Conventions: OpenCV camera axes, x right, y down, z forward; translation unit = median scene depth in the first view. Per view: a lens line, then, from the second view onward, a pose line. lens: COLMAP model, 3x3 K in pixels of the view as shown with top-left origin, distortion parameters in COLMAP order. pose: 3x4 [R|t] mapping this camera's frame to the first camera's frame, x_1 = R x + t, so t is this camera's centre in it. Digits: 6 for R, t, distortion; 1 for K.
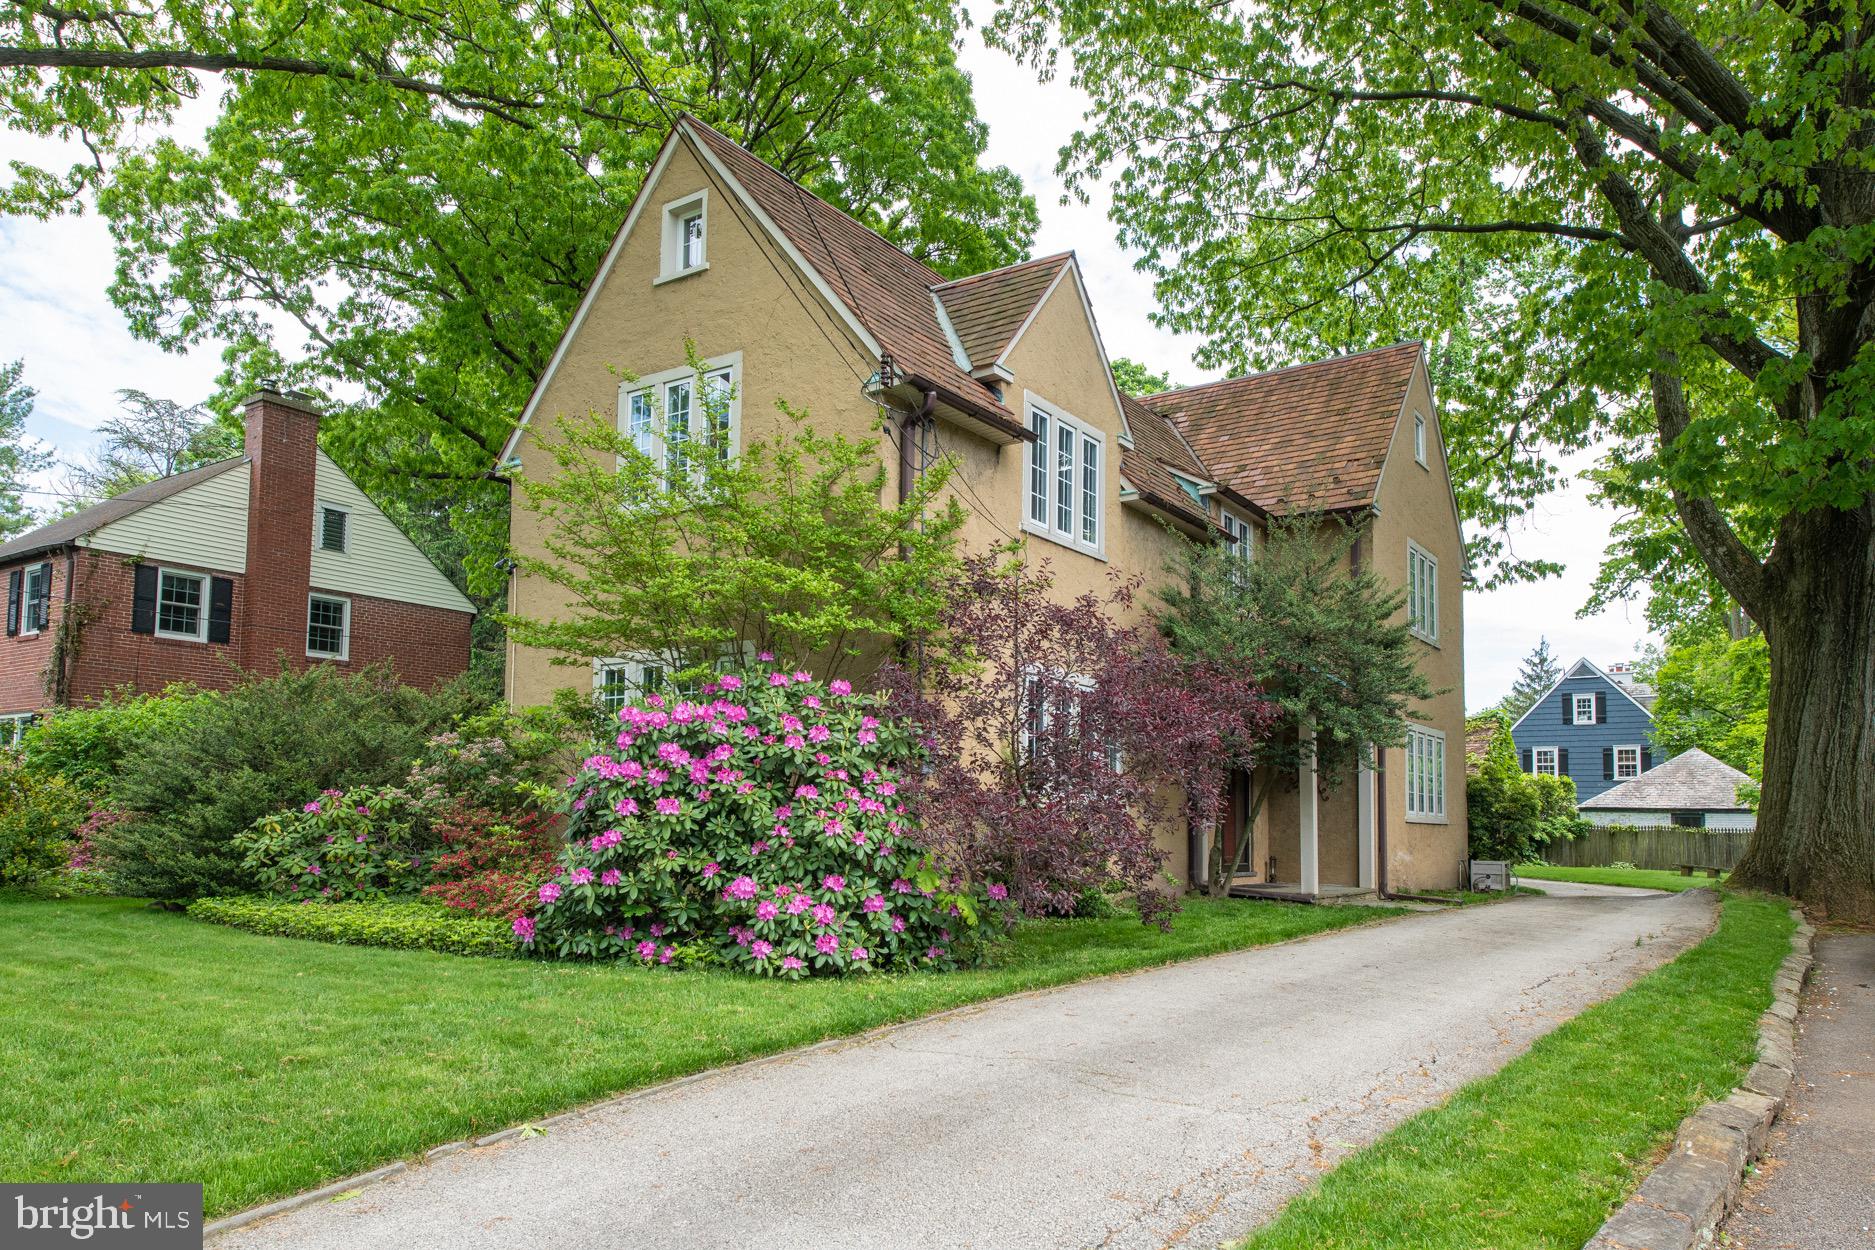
lens RADIAL K [[1300.8, 0, 937.4], [0, 1300.8, 719.1], [0, 0, 1]] dist [-0.001002, -0.002609]
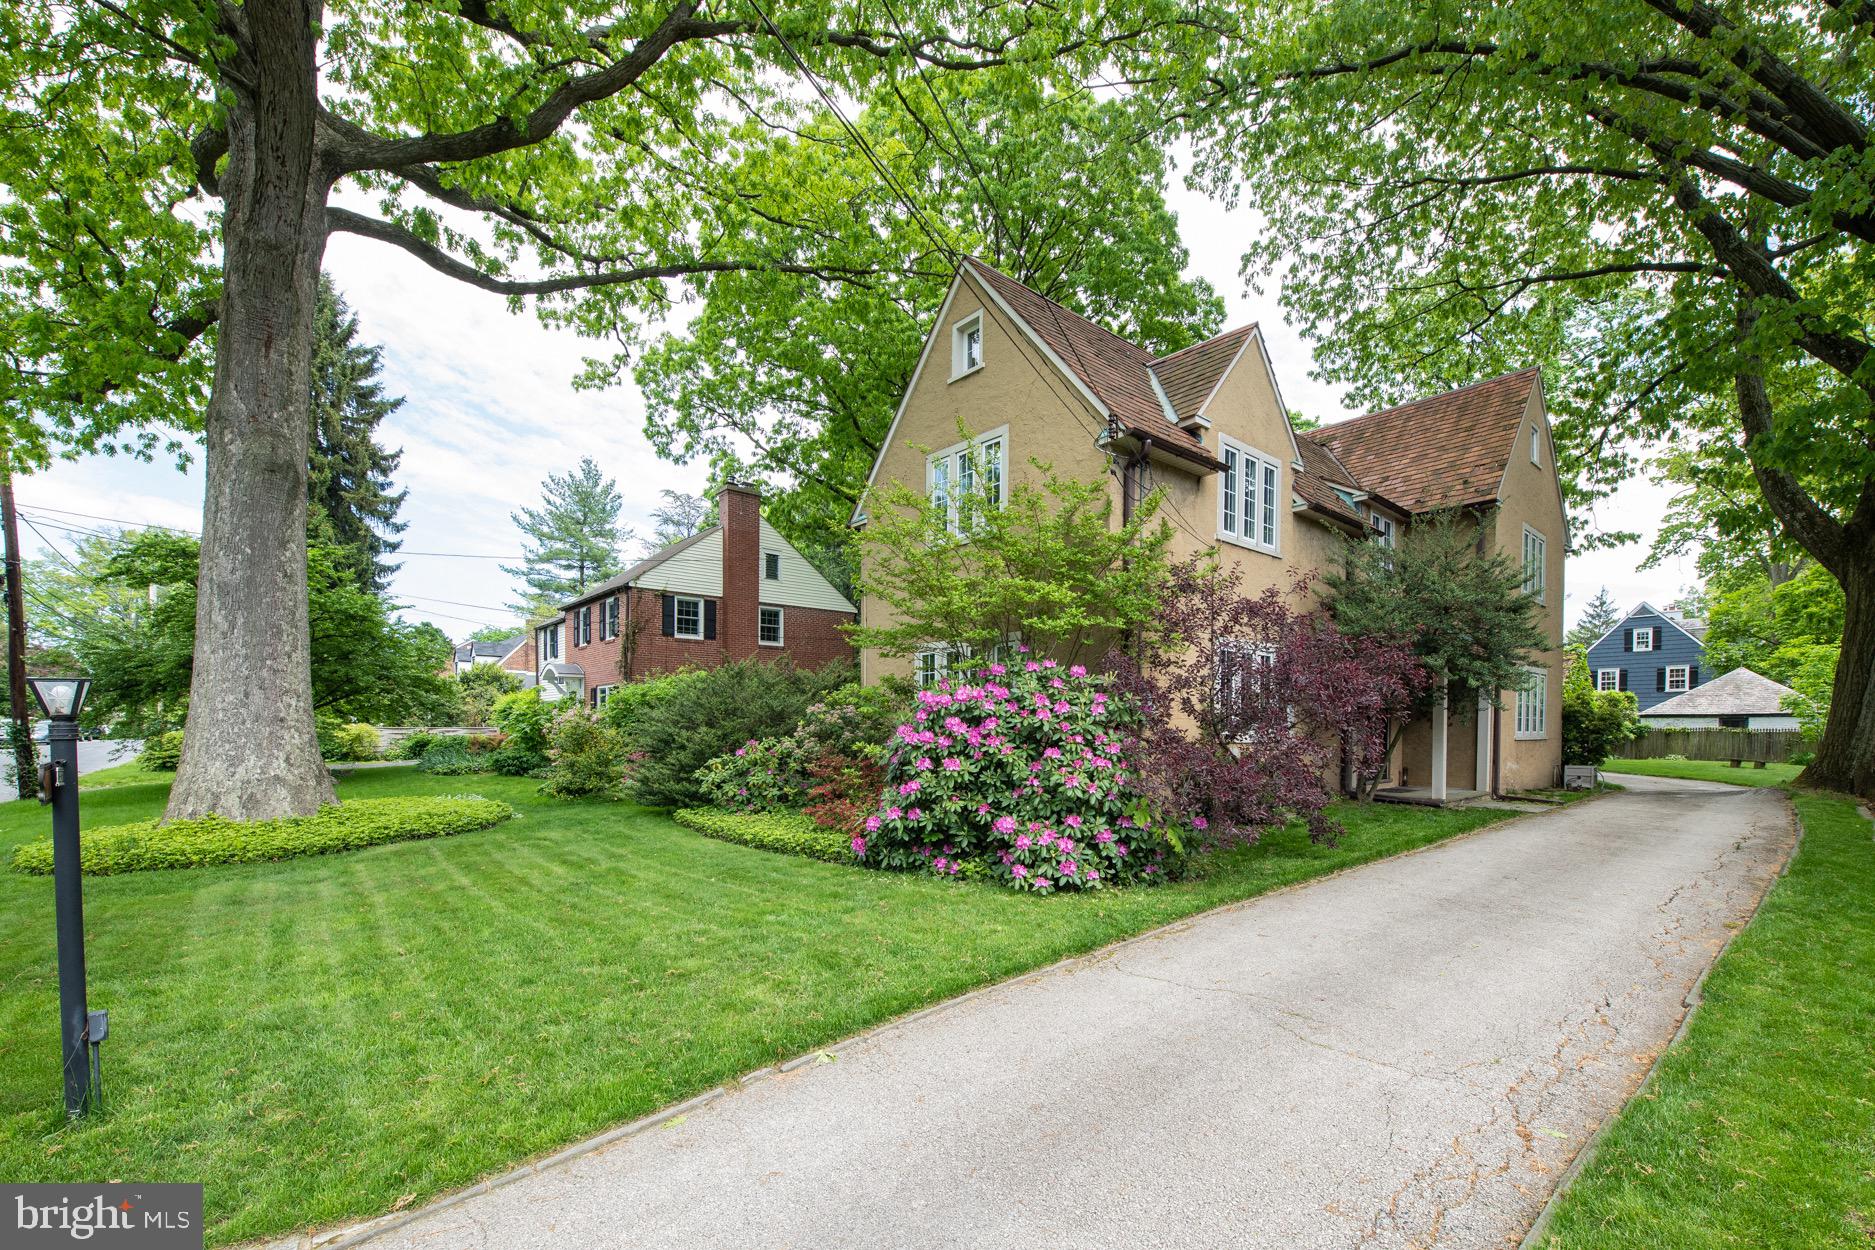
lens RADIAL K [[769.8, 0, 941.8], [0, 769.8, 738.4], [0, 0, 1]] dist [-0.010362, -0.000491]
pose [[0.964407, -0.000971, -0.264421, -0.000045], [0.028494, 0.994552, 0.100272, -0.020966], [0.262883, -0.104238, 0.959180, 0.103399]]
